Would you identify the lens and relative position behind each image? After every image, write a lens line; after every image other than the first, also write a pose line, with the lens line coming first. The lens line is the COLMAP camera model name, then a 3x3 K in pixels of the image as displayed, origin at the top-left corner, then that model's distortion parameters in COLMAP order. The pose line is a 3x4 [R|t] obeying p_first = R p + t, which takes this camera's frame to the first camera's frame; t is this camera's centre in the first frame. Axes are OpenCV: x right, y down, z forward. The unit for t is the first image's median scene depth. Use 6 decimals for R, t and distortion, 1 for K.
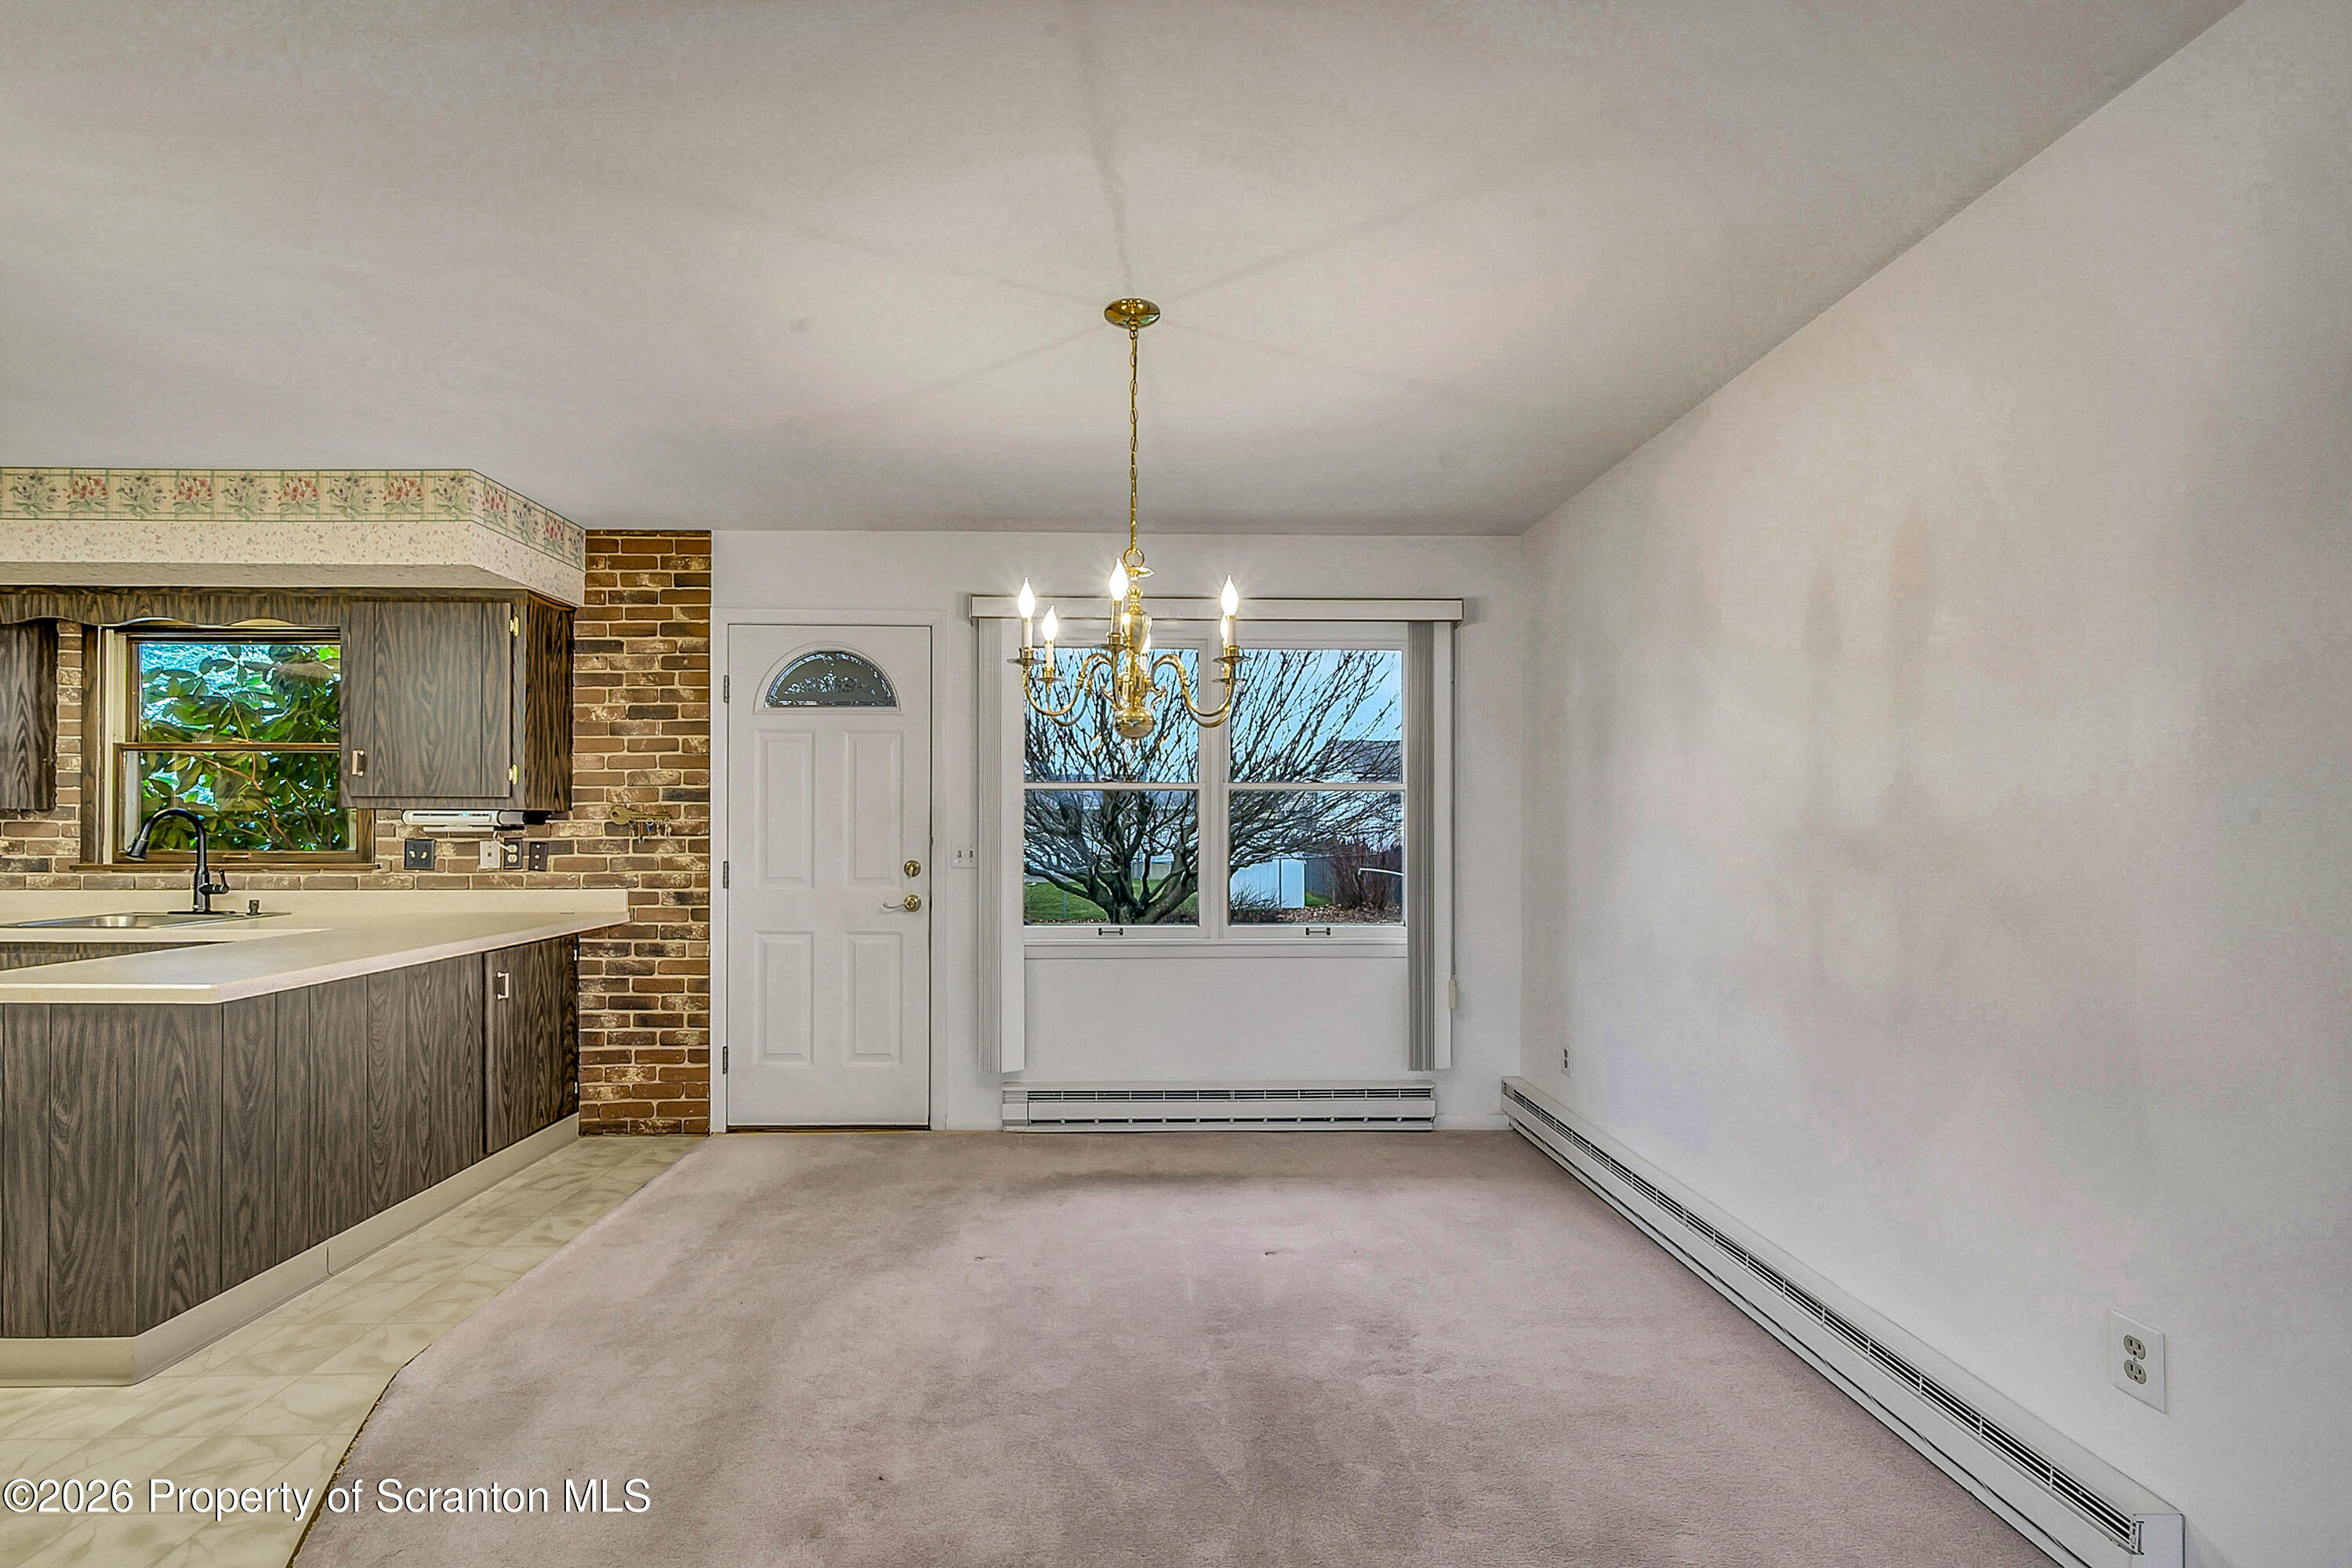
lens RADIAL K [[980.0, 0, 1118.6], [0, 980.0, 826.3], [0, 0, 1]] dist [-0.001710, -0.000057]
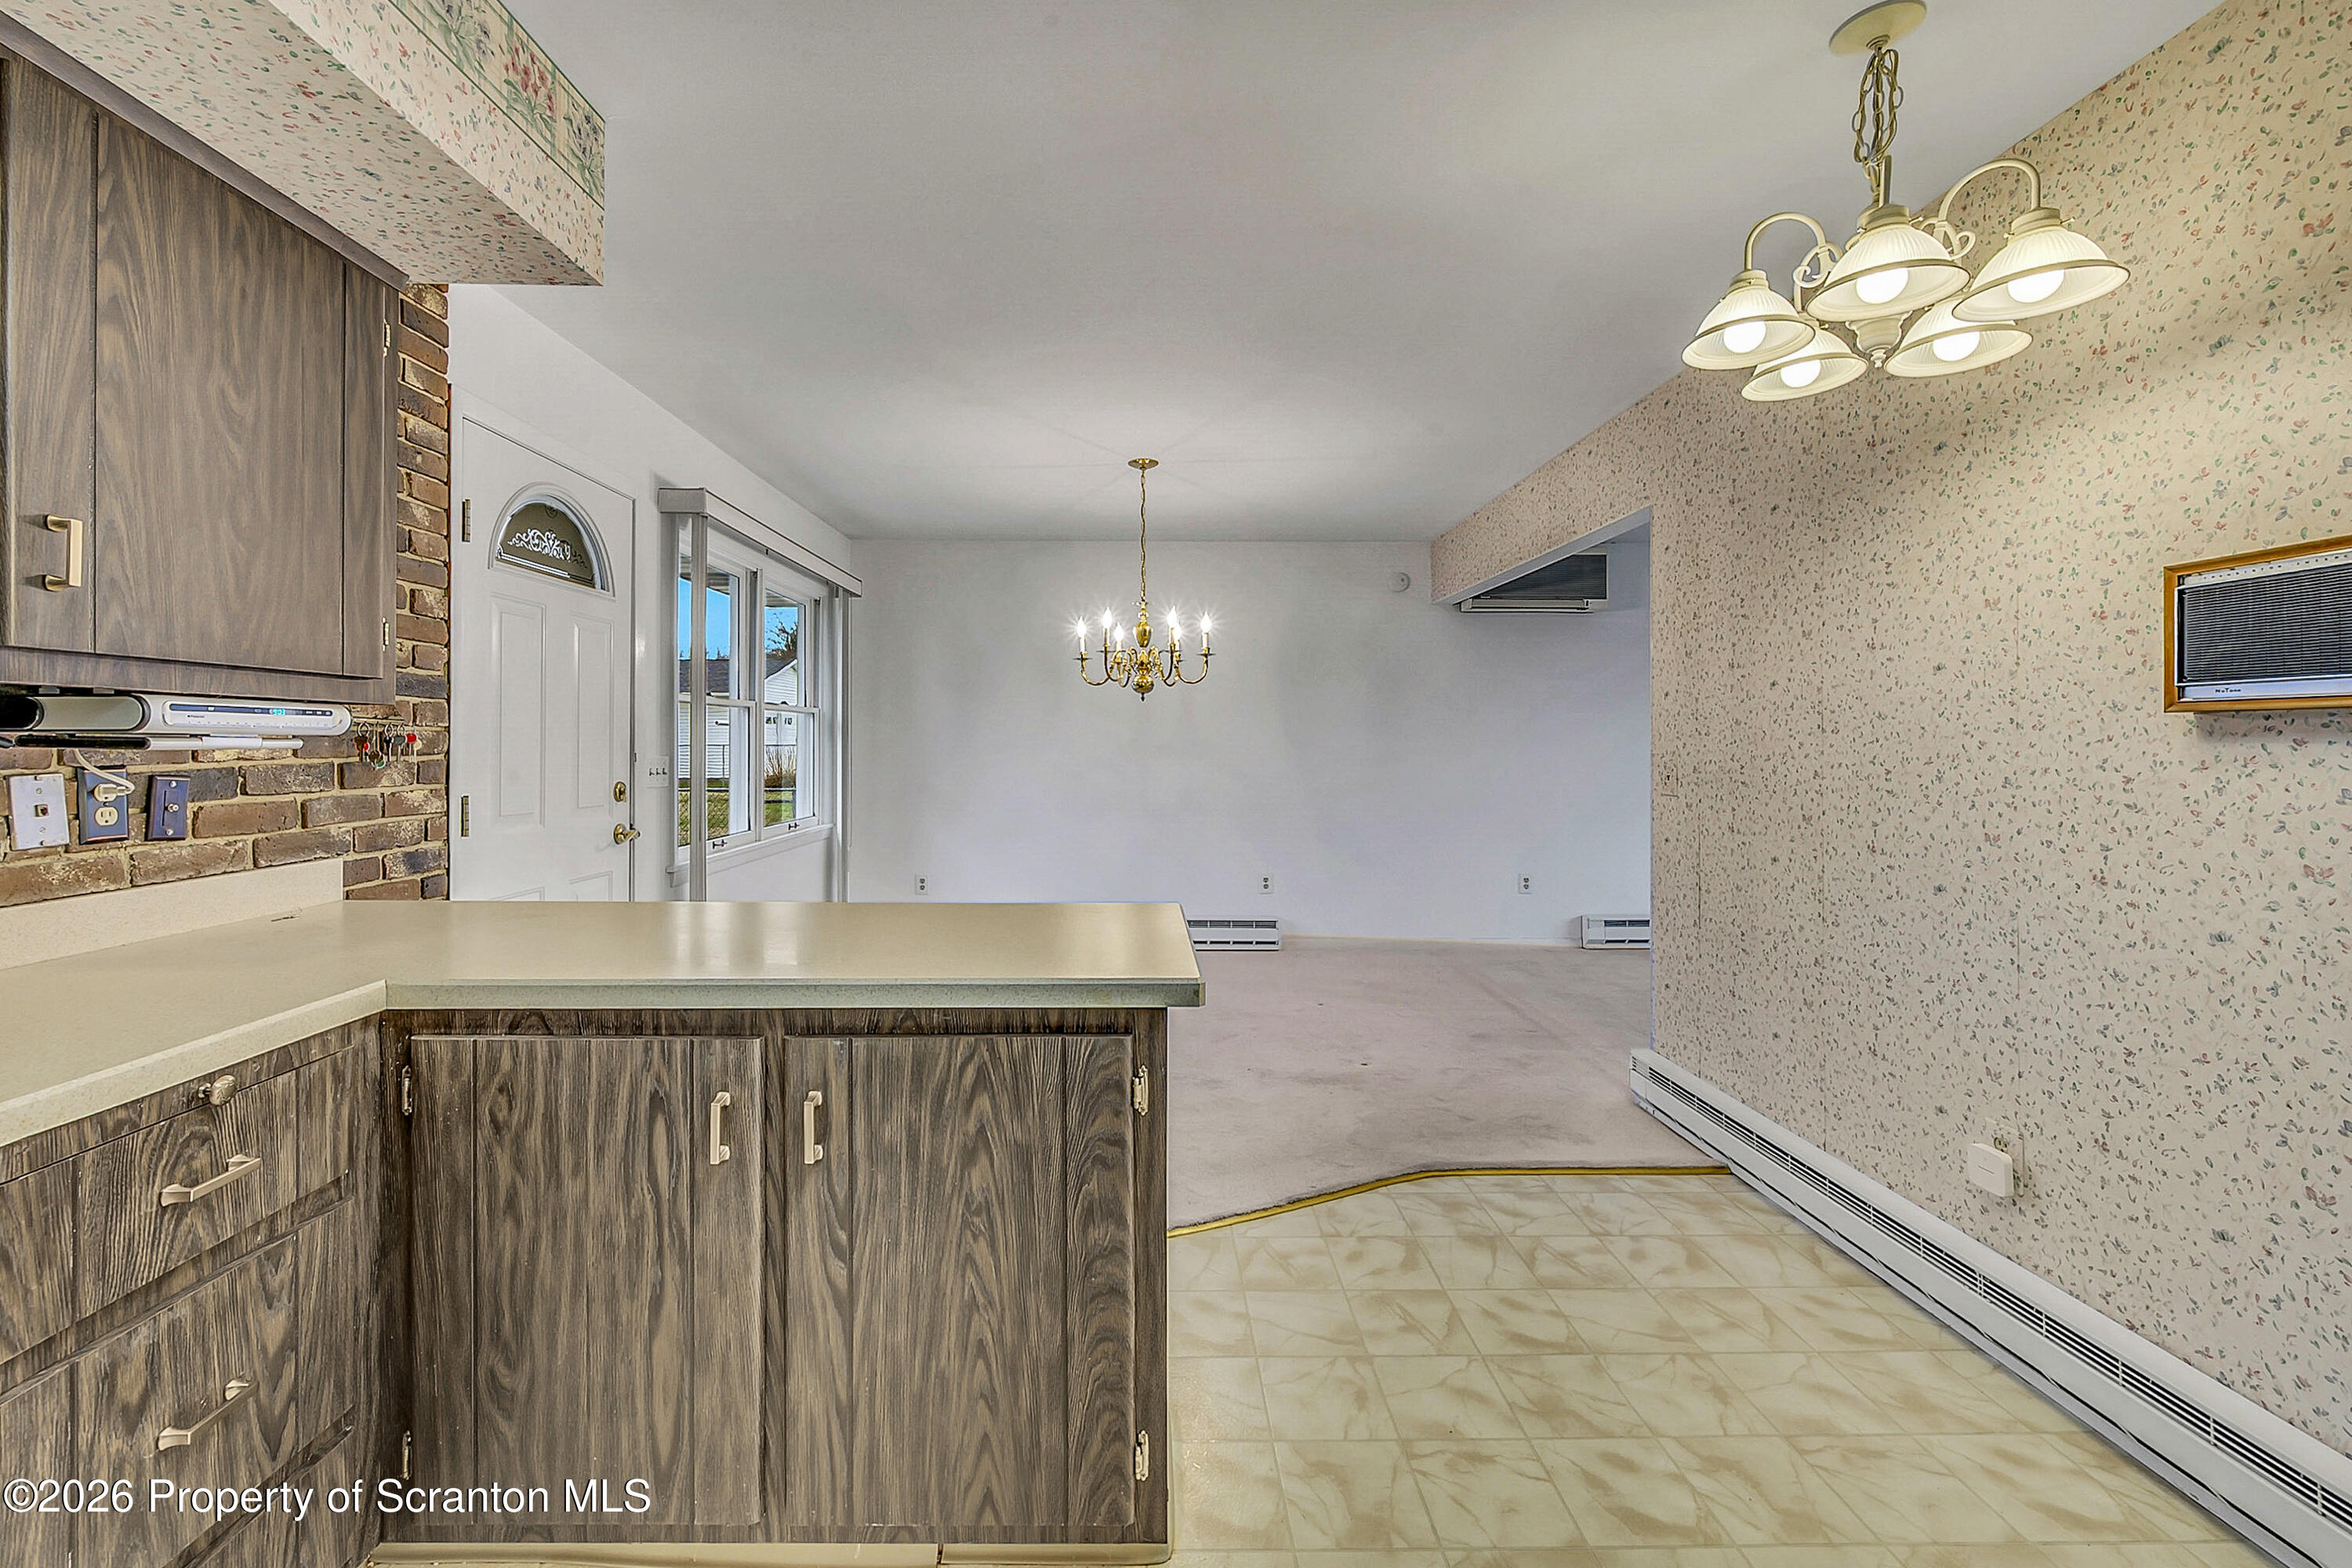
lens RADIAL K [[980.0, 0, 1156.1], [0, 980.0, 736.8], [0, 0, 1]] dist [-0.001710, -0.000057]
pose [[-0.027452, 0.006468, 0.999602, -1.041063], [-0.001718, 0.999977, -0.006517, 0.001720], [-0.999622, -0.001897, -0.027440, 0.573617]]
